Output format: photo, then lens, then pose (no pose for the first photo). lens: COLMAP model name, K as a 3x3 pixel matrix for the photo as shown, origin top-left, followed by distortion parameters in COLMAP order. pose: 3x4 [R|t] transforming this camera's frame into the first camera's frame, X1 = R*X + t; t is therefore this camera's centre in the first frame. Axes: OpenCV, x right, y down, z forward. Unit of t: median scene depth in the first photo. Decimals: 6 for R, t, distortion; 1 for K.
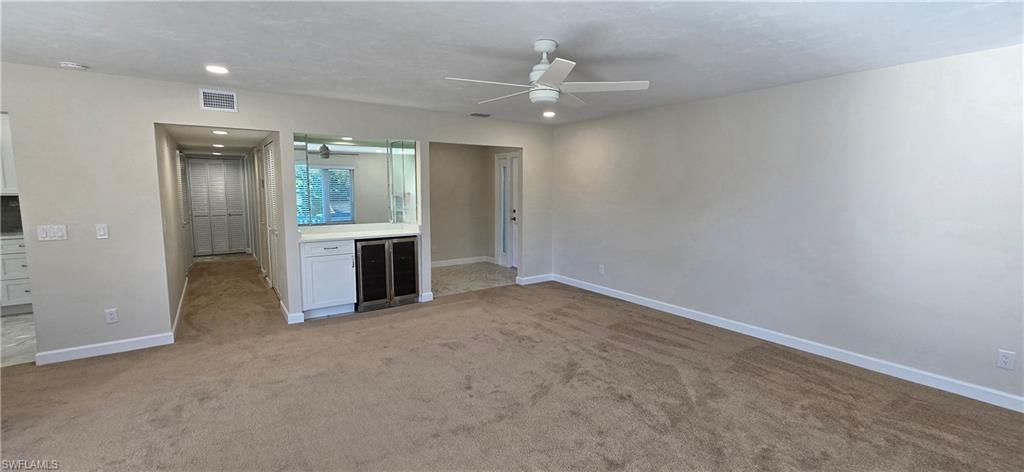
lens RADIAL K [[421.4, 0, 511.3], [0, 421.4, 234.1], [0, 0, 1]] dist [-0.000373, 0.000500]
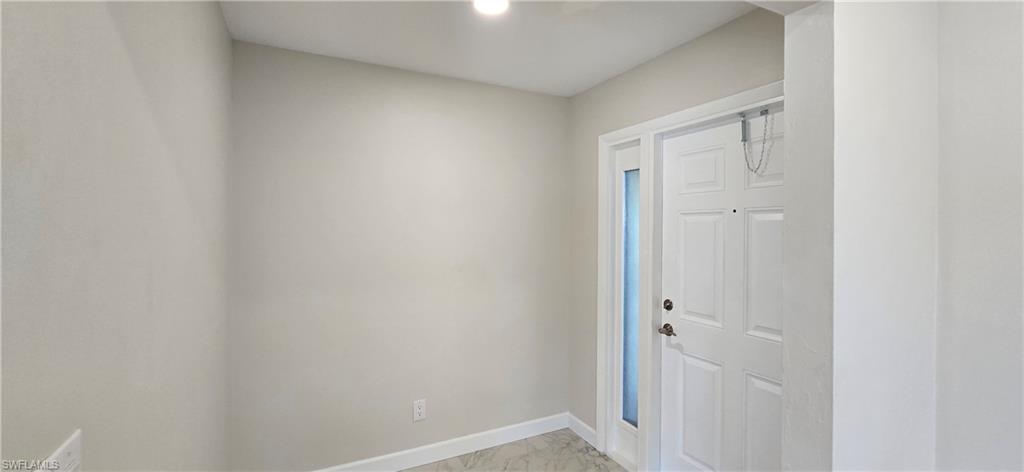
lens RADIAL K [[421.4, 0, 511.3], [0, 421.4, 234.0], [0, 0, 1]] dist [-0.000373, 0.000500]
pose [[0.990427, -0.007620, -0.137826, -0.063921], [-0.007684, 0.993884, -0.110165, -0.070658], [0.137822, 0.110169, 0.984311, 0.659043]]
